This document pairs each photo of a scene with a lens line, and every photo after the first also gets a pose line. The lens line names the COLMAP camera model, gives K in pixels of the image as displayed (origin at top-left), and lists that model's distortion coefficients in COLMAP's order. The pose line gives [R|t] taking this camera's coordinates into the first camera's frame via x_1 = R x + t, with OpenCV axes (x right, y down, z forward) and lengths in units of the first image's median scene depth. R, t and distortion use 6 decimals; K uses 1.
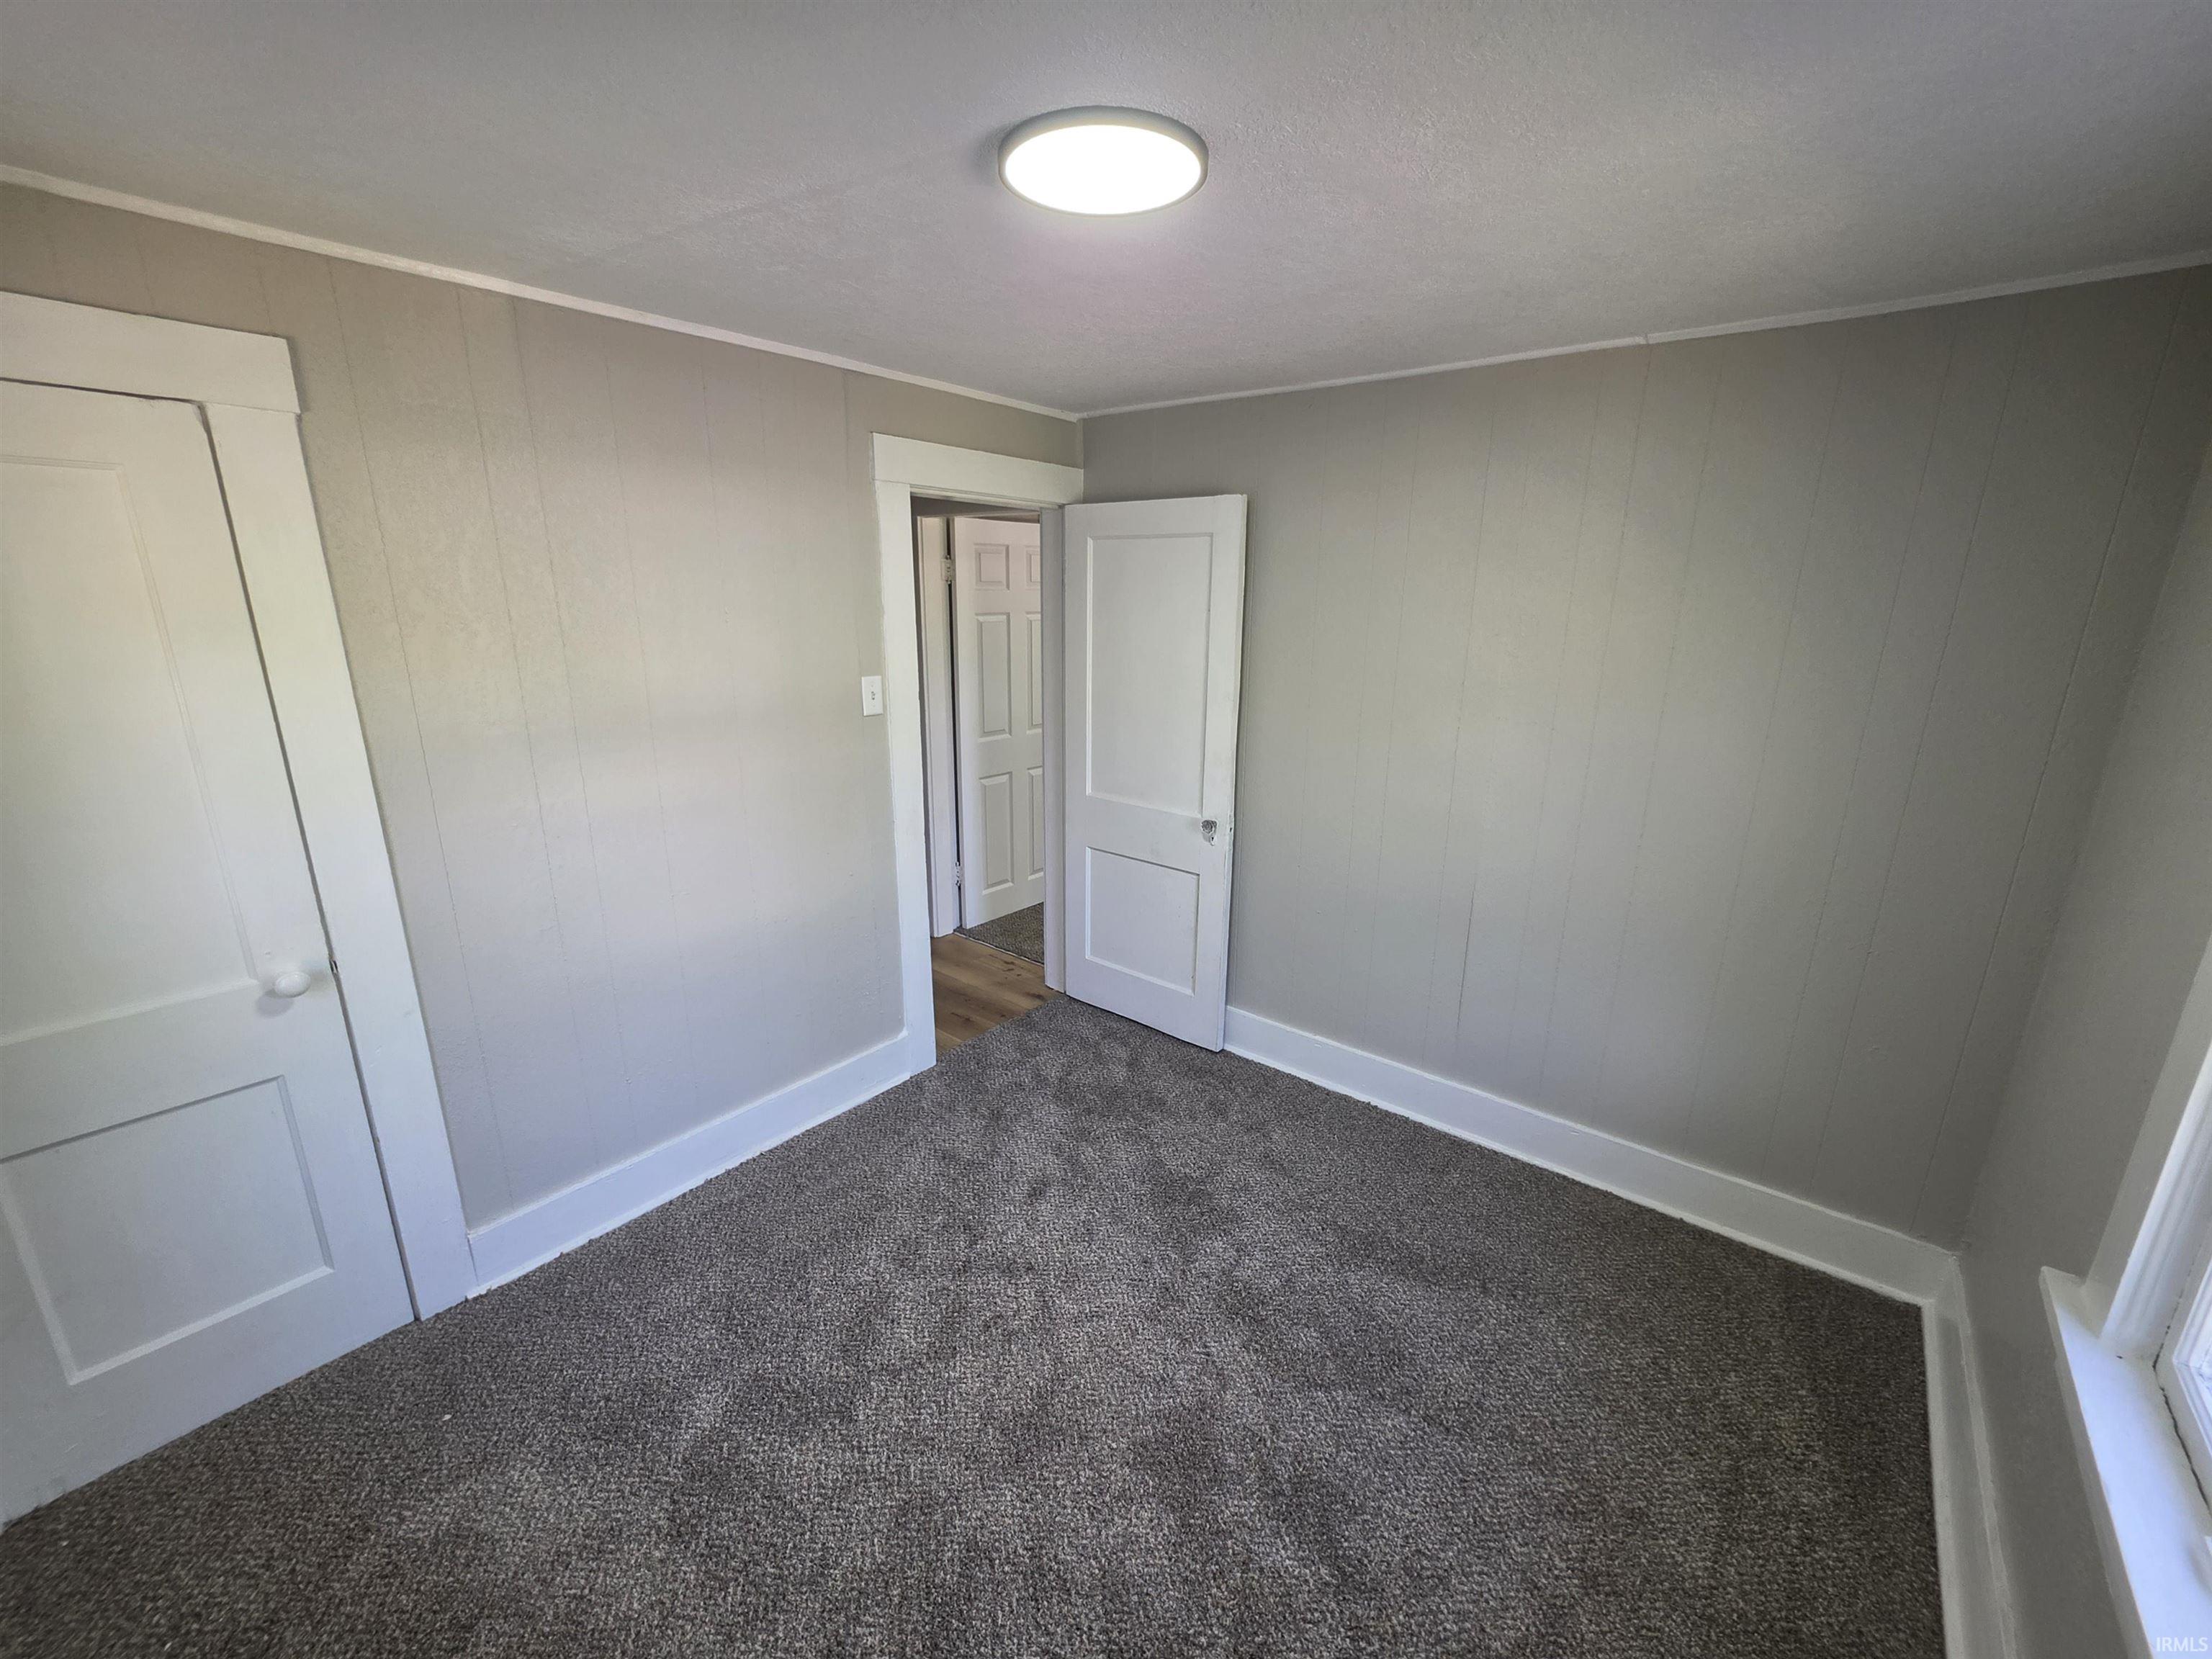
lens RADIAL K [[892.8, 0, 1098.7], [0, 892.8, 827.9], [0, 0, 1]] dist [-0.004849, 0.002045]
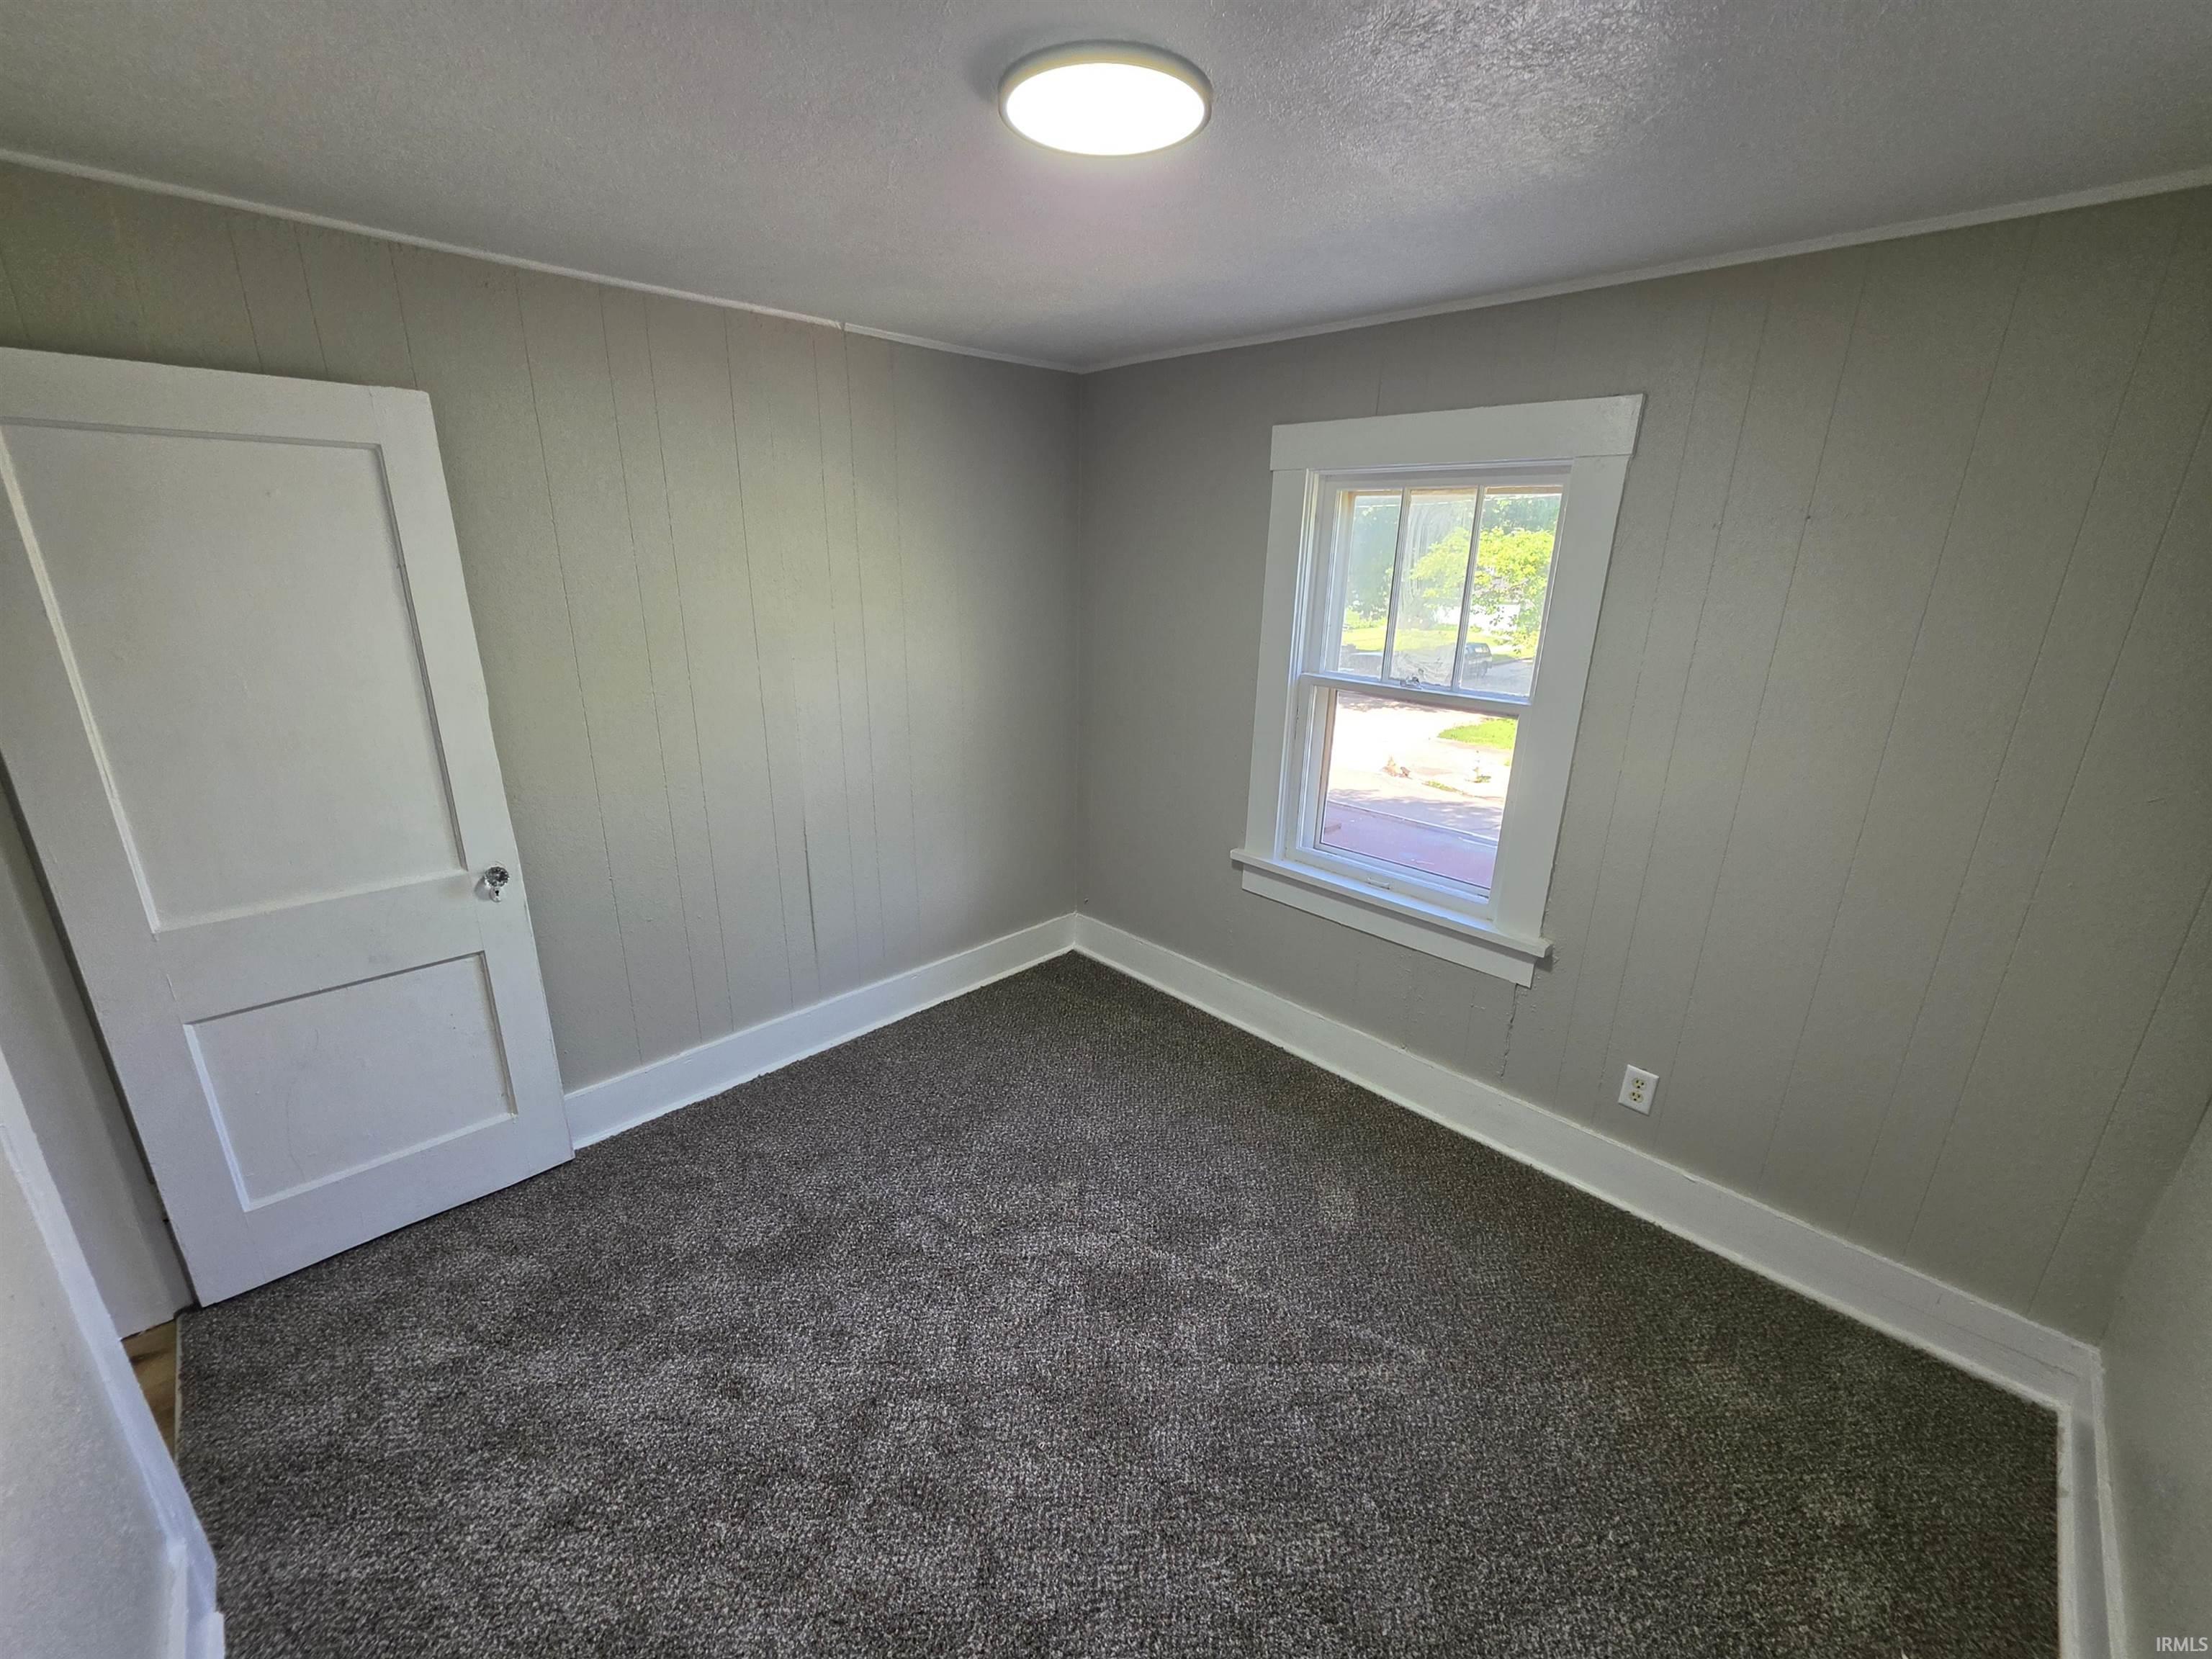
lens RADIAL K [[892.8, 0, 1101.8], [0, 892.8, 832.6], [0, 0, 1]] dist [-0.004849, 0.002045]
pose [[0.108455, -0.311135, 0.944157, -0.538791], [0.244546, 0.928924, 0.278024, -0.127304], [-0.963553, 0.200737, 0.176833, 0.459129]]
